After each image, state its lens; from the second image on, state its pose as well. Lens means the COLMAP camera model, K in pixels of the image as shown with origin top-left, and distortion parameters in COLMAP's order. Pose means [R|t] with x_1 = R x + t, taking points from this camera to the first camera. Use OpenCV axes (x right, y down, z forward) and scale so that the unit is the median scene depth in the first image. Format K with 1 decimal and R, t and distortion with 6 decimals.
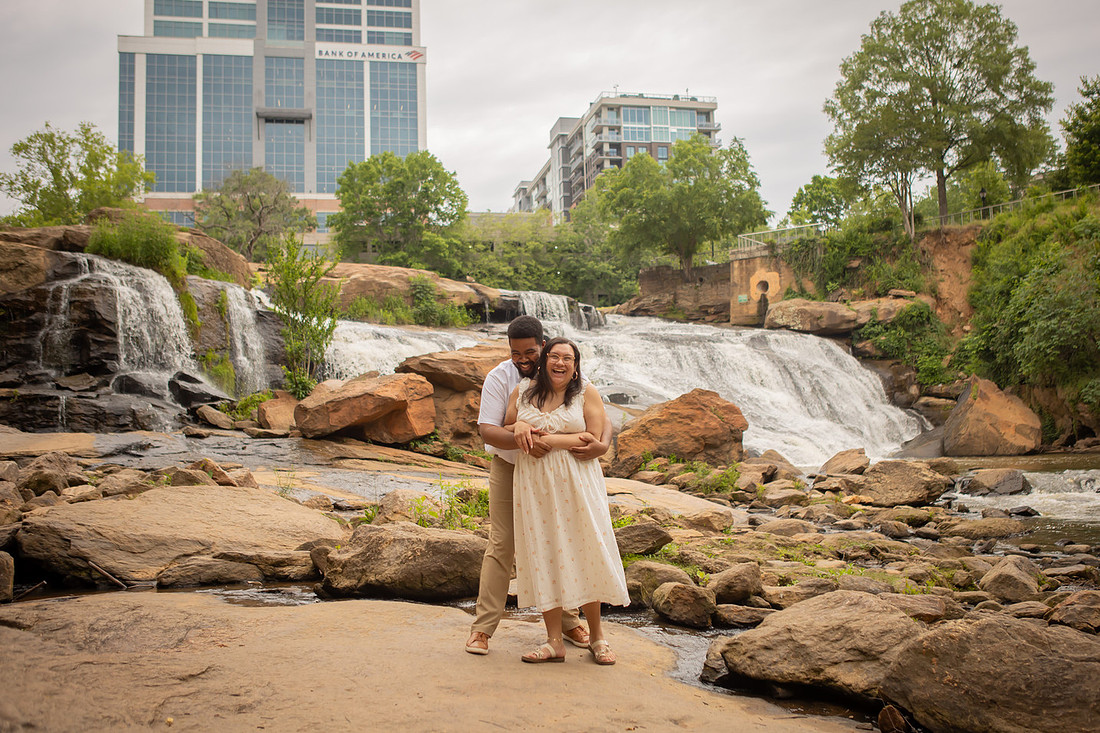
lens RADIAL K [[1069.1, 0, 593.5], [0, 1069.1, 343.6], [0, 0, 1]] dist [-0.089323, 0.115123]
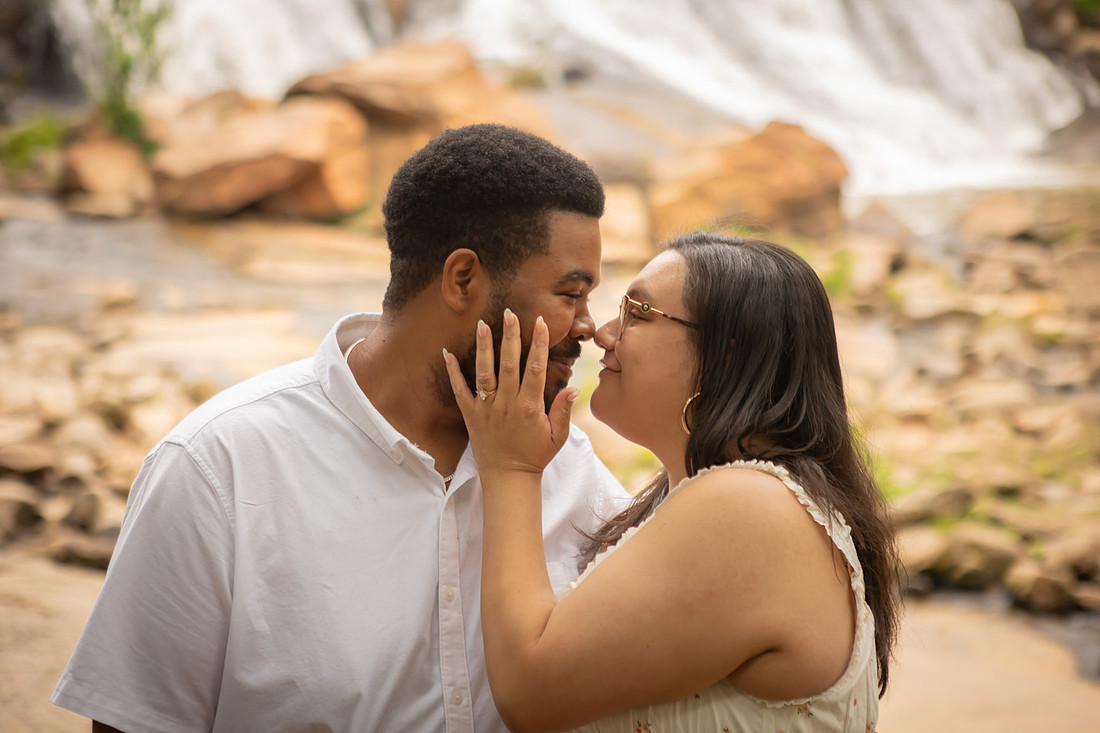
lens RADIAL K [[2109.9, 0, 550.0], [0, 2109.9, 366.5], [0, 0, 1]] dist [0.133037, 0.055493]
pose [[0.996219, -0.024902, 0.083233, -0.075024], [0.003982, 0.970122, 0.242586, -0.062221], [-0.086786, -0.241337, 0.966553, -0.117534]]
